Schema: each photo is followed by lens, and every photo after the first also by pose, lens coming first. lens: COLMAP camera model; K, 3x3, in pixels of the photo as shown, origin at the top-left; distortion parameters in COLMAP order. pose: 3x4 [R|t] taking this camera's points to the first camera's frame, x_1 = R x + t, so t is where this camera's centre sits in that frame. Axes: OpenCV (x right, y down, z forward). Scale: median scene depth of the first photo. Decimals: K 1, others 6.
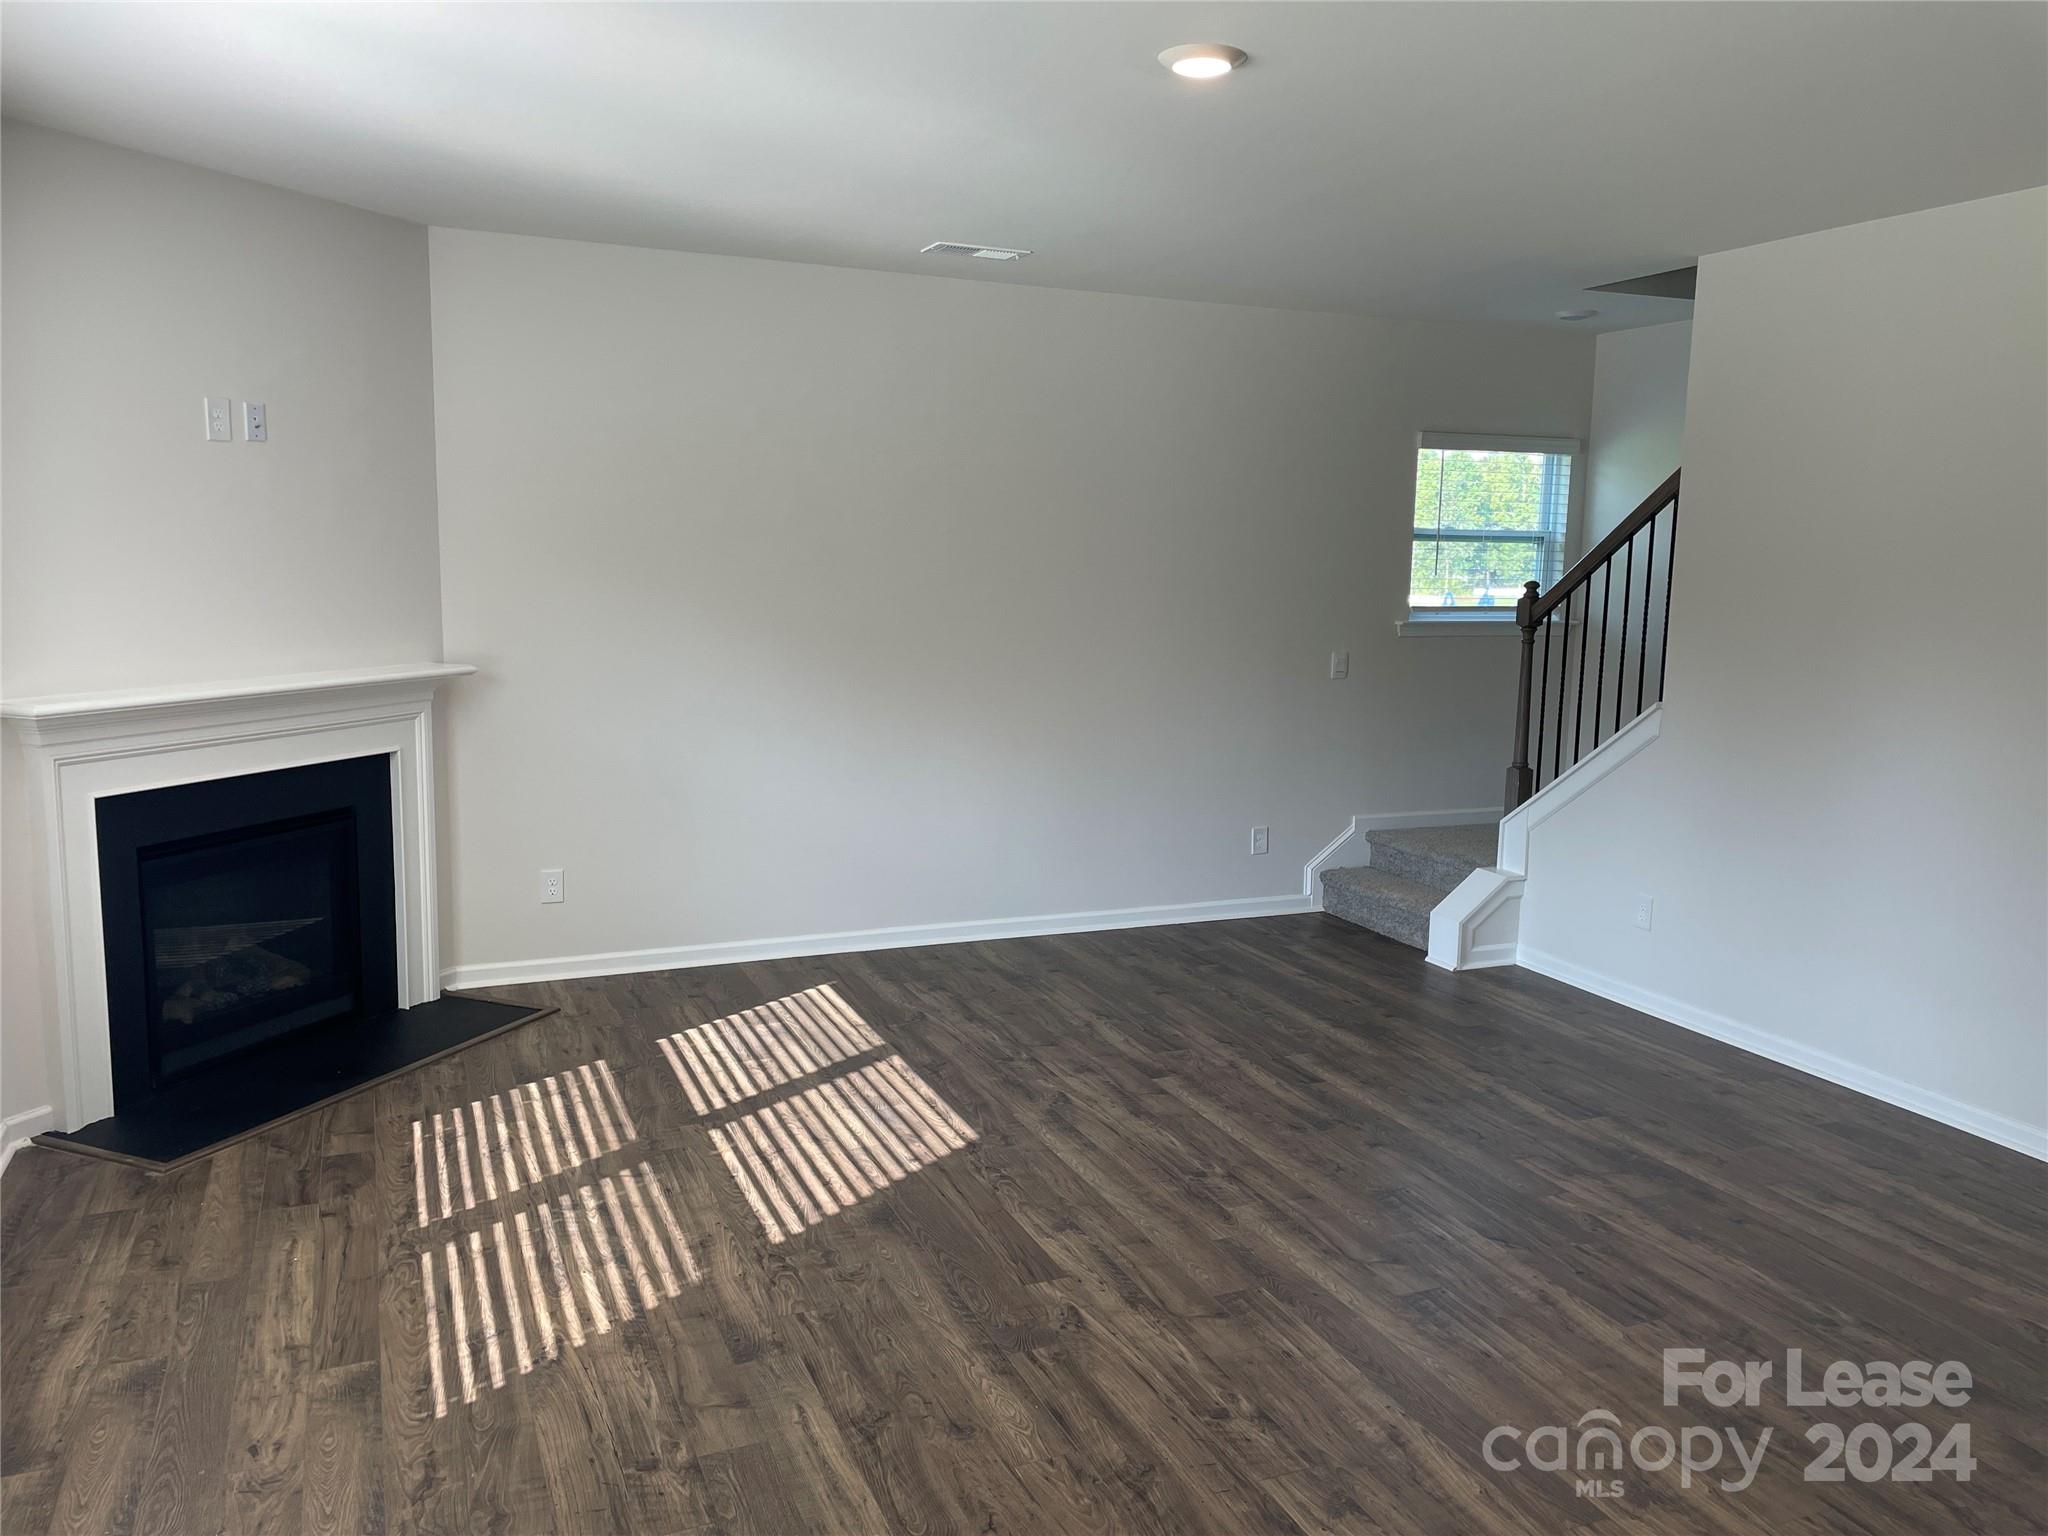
lens RADIAL K [[1538.9, 0, 1041.7], [0, 1538.9, 763.2], [0, 0, 1]] dist [0.102617, -0.146855]
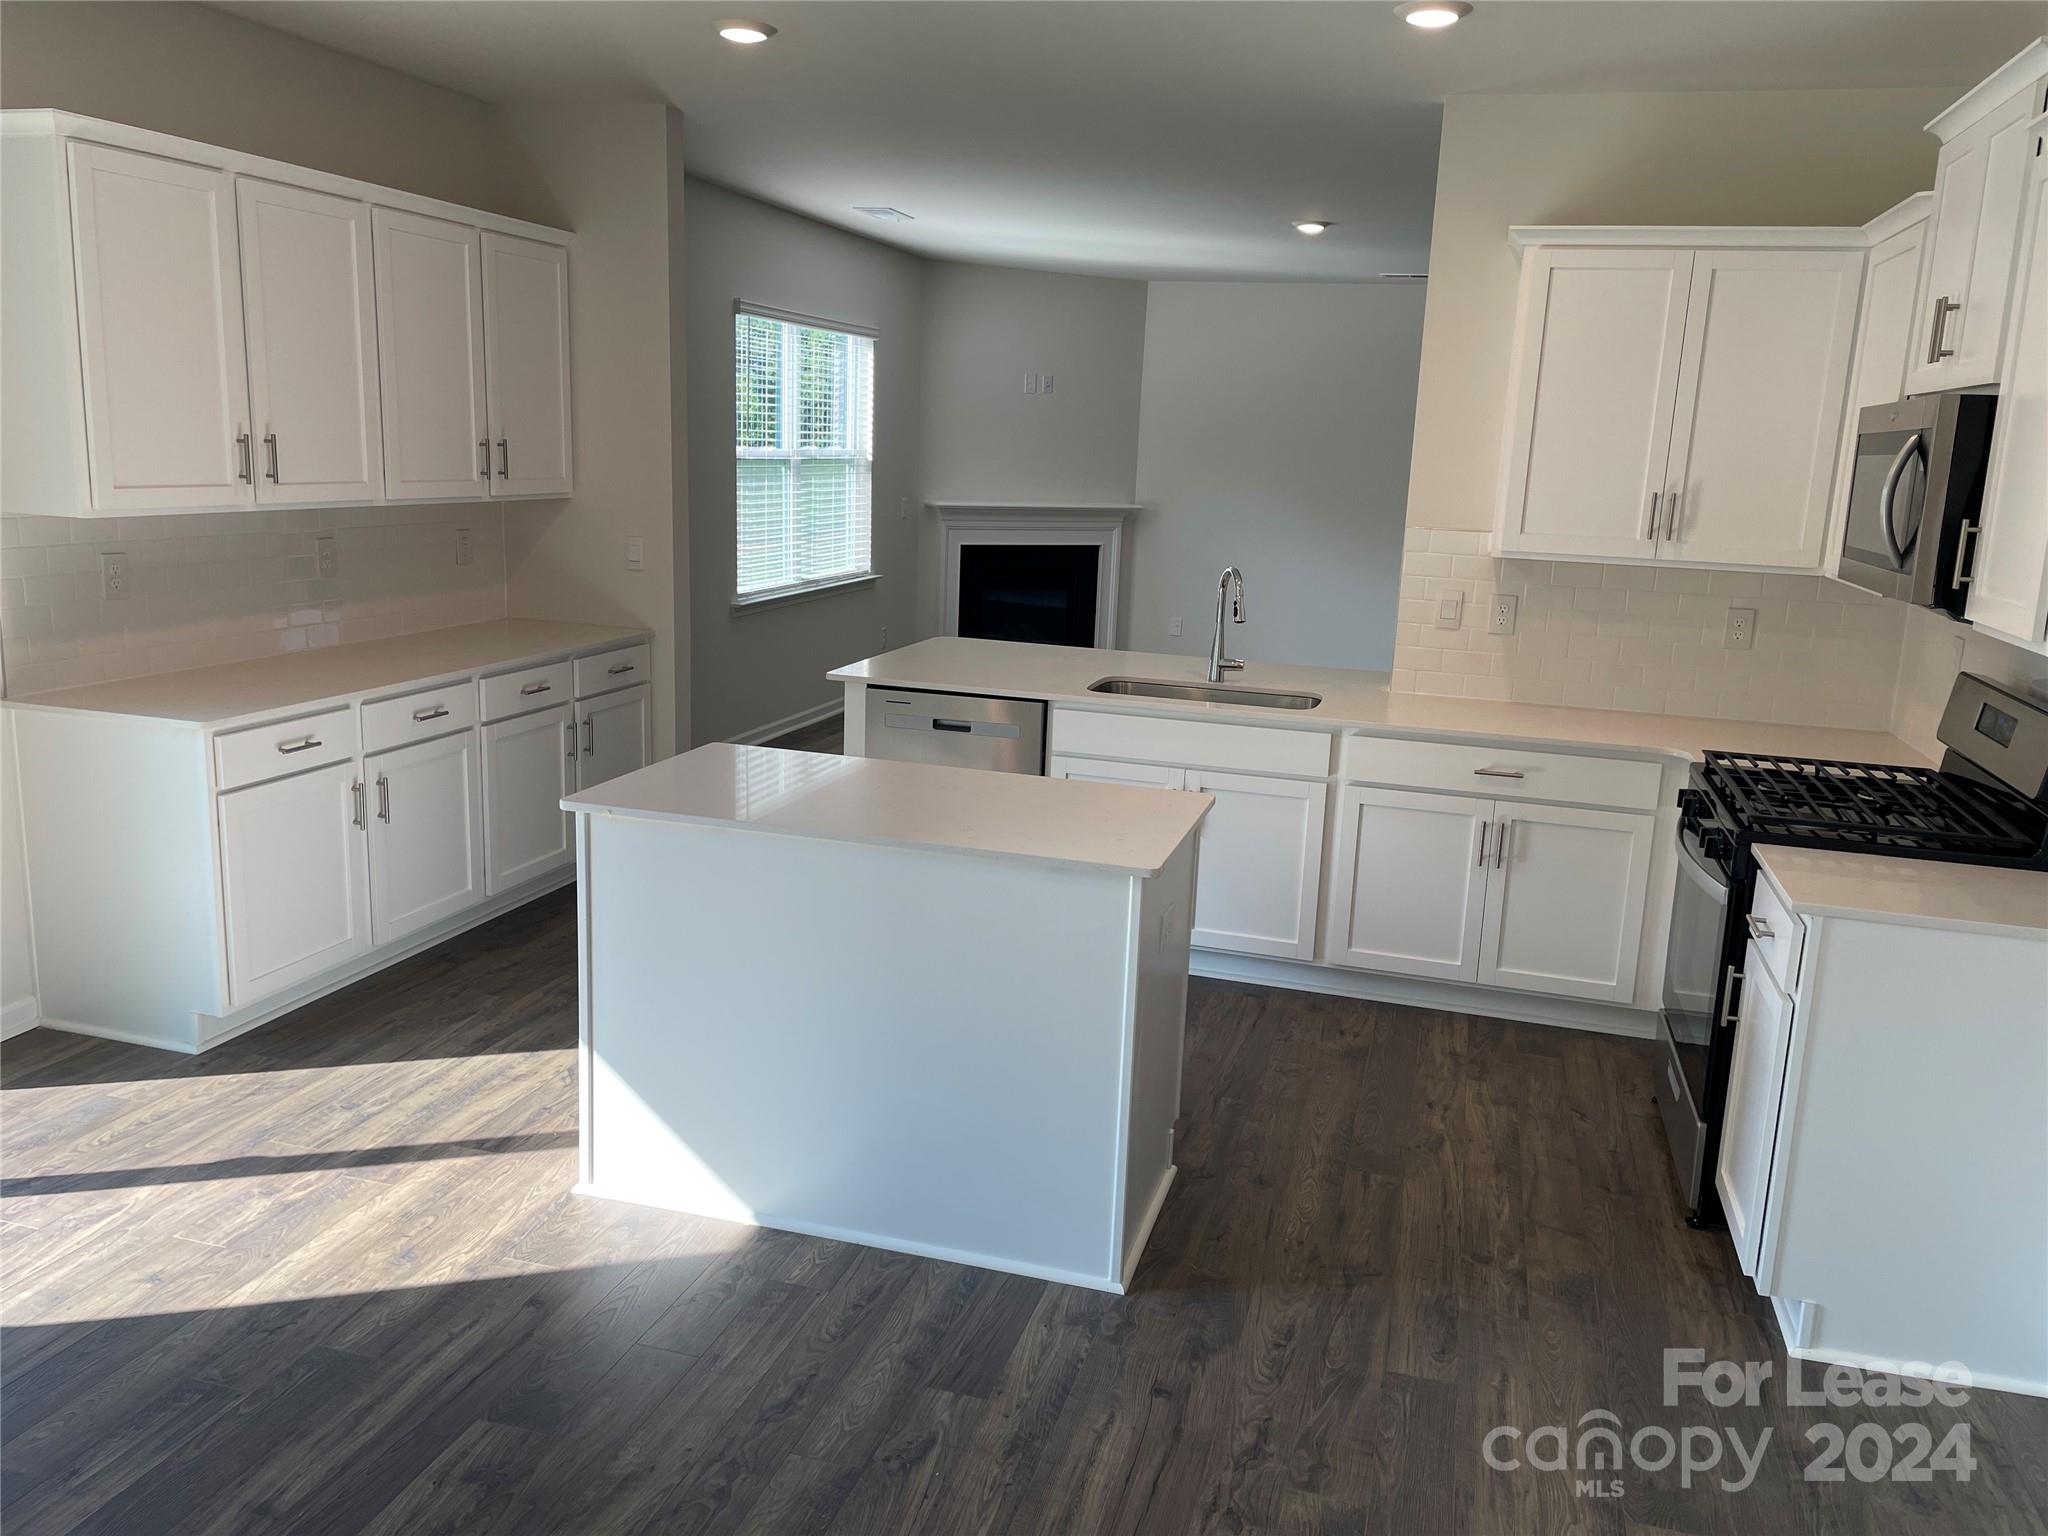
lens RADIAL K [[1538.9, 0, 1041.7], [0, 1538.9, 763.2], [0, 0, 1]] dist [0.102617, -0.146855]
pose [[0.777466, 0.147527, -0.611377, 0.936168], [-0.118231, 0.989051, 0.088310, 0.123268], [0.617712, 0.003625, 0.786396, -0.744476]]
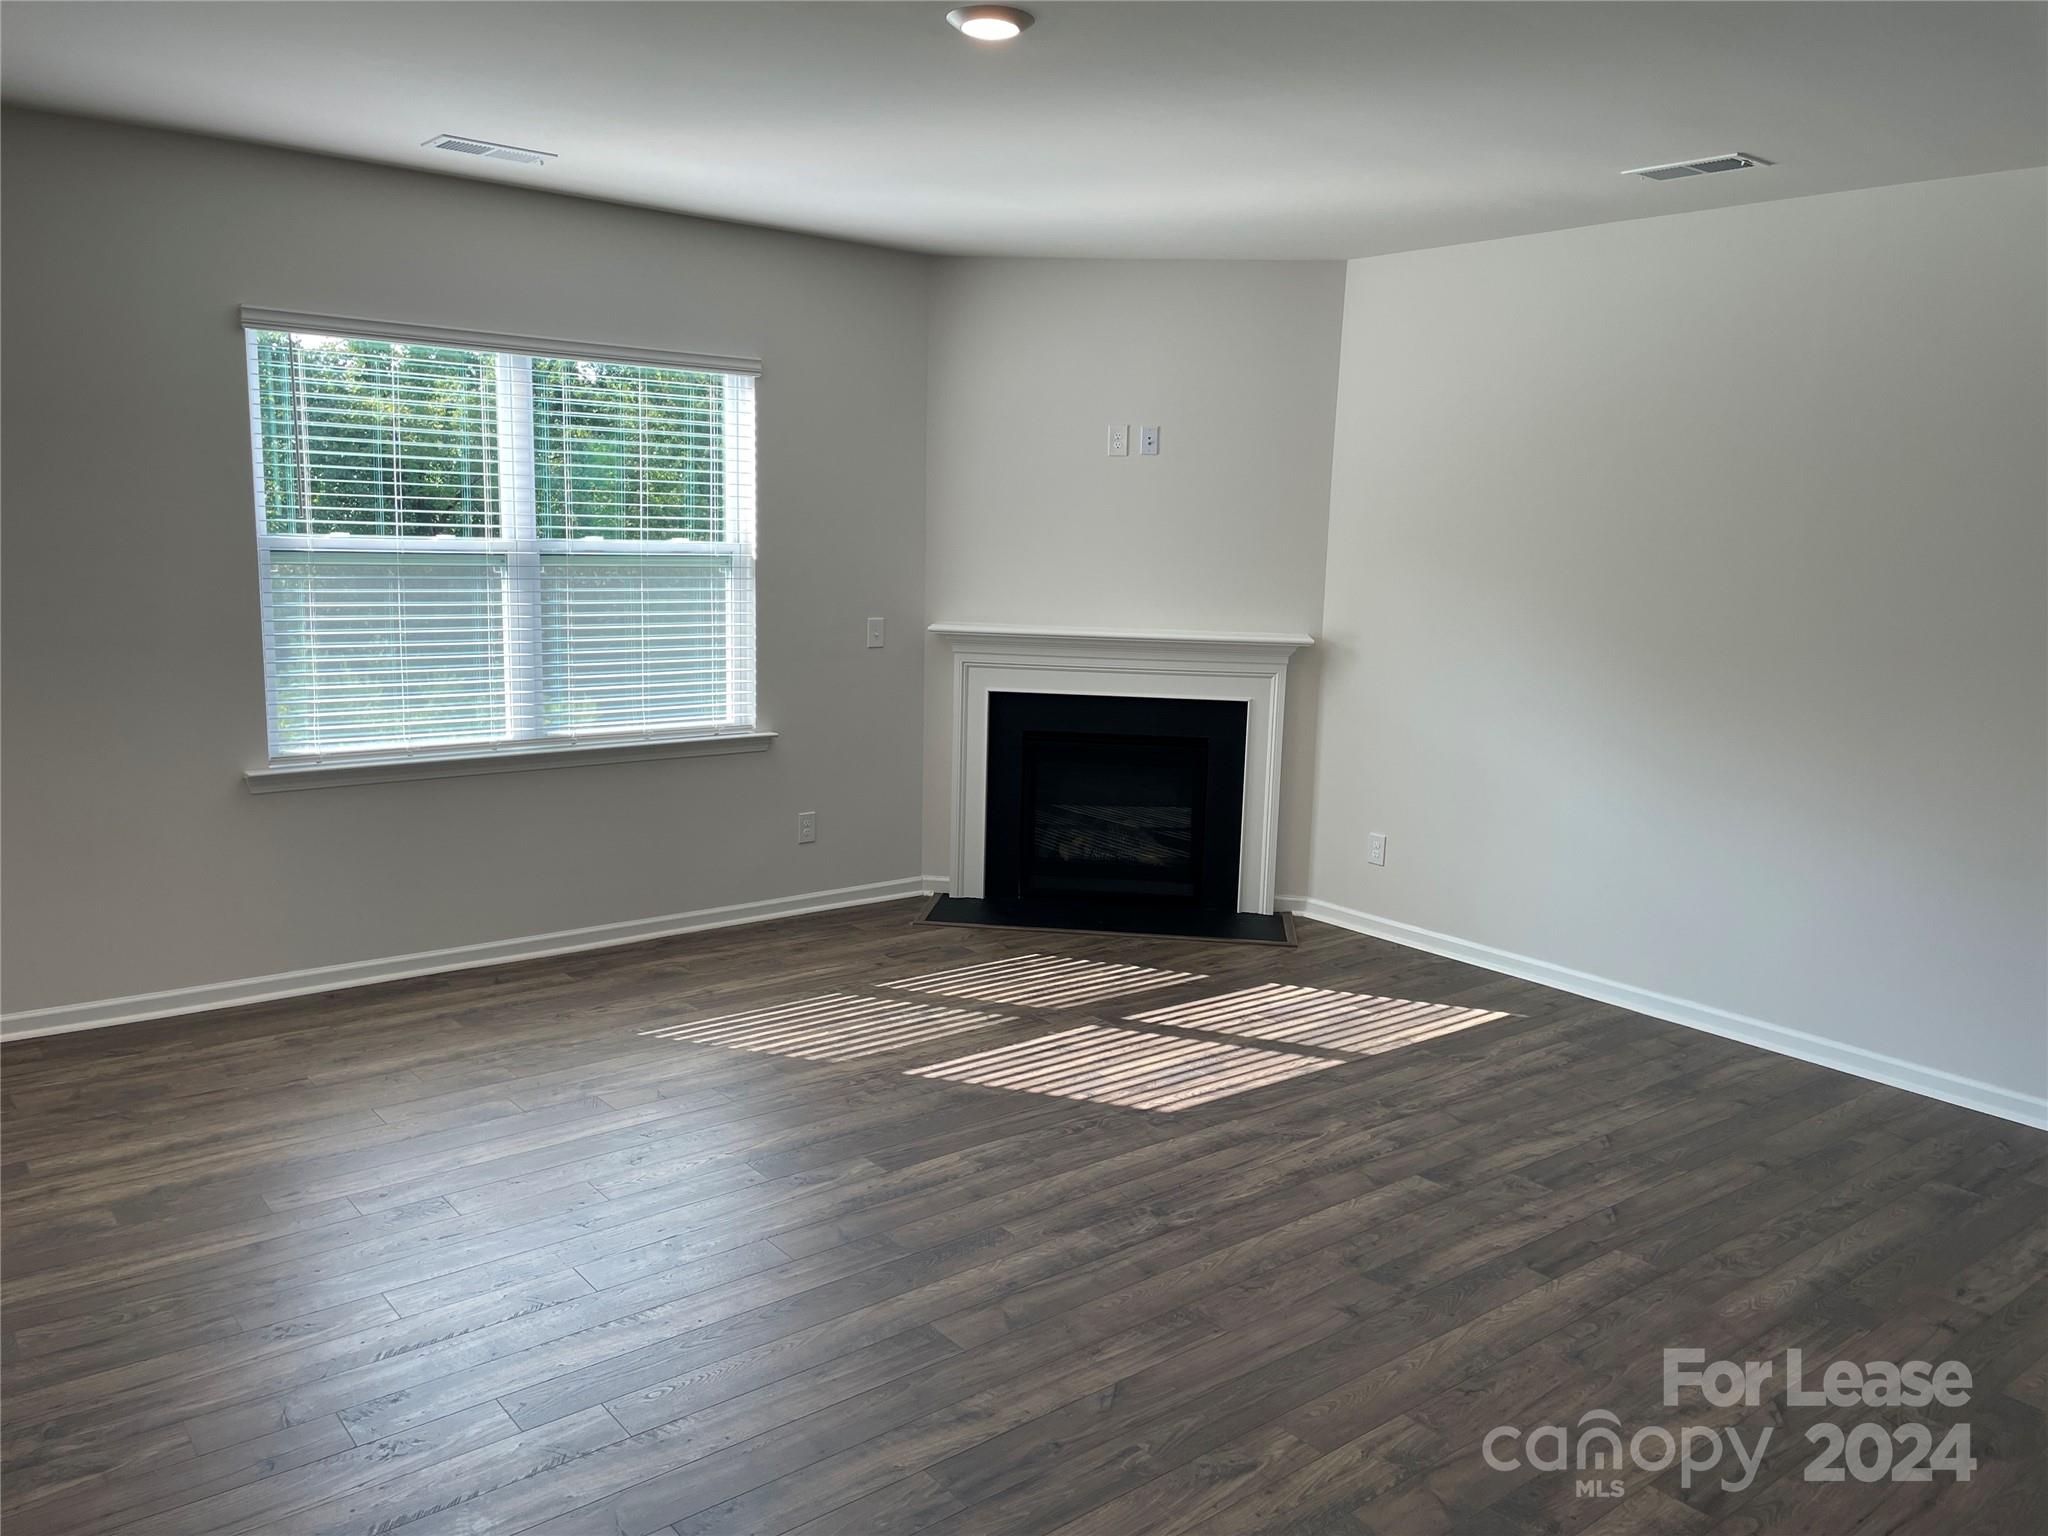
lens RADIAL K [[1538.9, 0, 1041.7], [0, 1538.9, 763.2], [0, 0, 1]] dist [0.102617, -0.146855]
pose [[0.274614, 0.142896, -0.950877, 0.818878], [-0.161000, 0.981769, 0.101041, -0.065702], [0.947980, 0.125344, 0.292614, 0.575612]]
